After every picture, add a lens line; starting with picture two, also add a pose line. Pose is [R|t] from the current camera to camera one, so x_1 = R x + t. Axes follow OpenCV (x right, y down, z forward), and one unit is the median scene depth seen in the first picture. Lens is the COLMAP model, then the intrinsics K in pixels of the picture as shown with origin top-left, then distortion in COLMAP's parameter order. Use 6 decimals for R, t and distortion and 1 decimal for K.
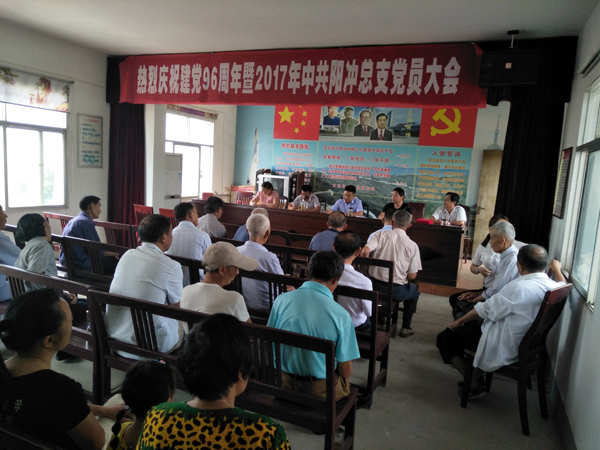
lens RADIAL K [[456.4, 0, 295.9], [0, 456.4, 223.4], [0, 0, 1]] dist [0.026693, -0.028589]
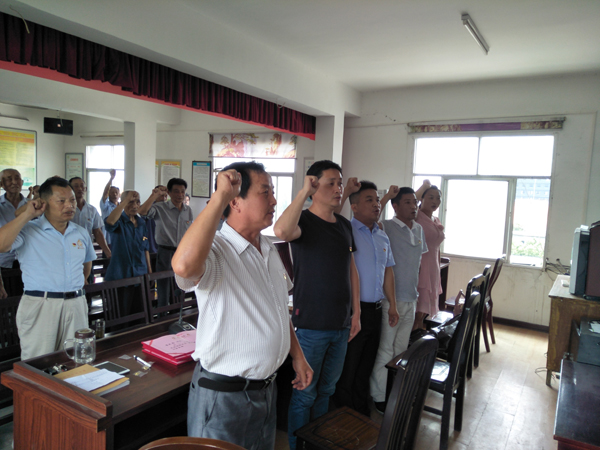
lens RADIAL K [[456.4, 0, 300.4], [0, 456.4, 225.4], [0, 0, 1]] dist [0.026693, -0.028589]
pose [[-0.134591, 0.000704, -0.990901, 0.630089], [-0.177605, 0.983789, 0.024823, -0.110272], [0.974855, 0.179330, -0.132285, 1.208128]]
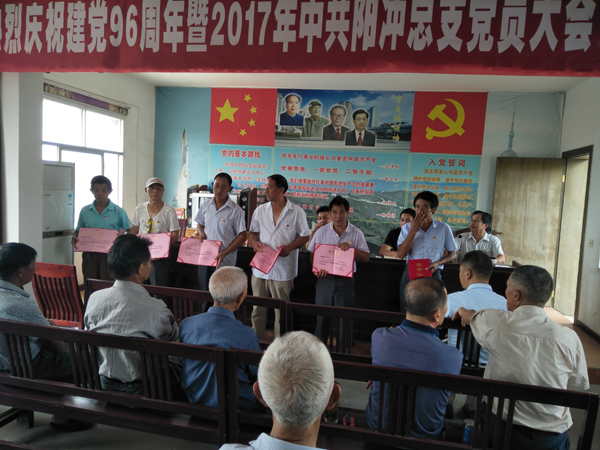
lens RADIAL K [[456.4, 0, 299.9], [0, 456.4, 219.7], [0, 0, 1]] dist [0.026693, -0.028589]
pose [[0.978393, -0.028129, 0.204833, -0.096907], [0.036302, 0.998683, -0.036250, -0.051505], [-0.203543, 0.042902, 0.978126, 0.412536]]
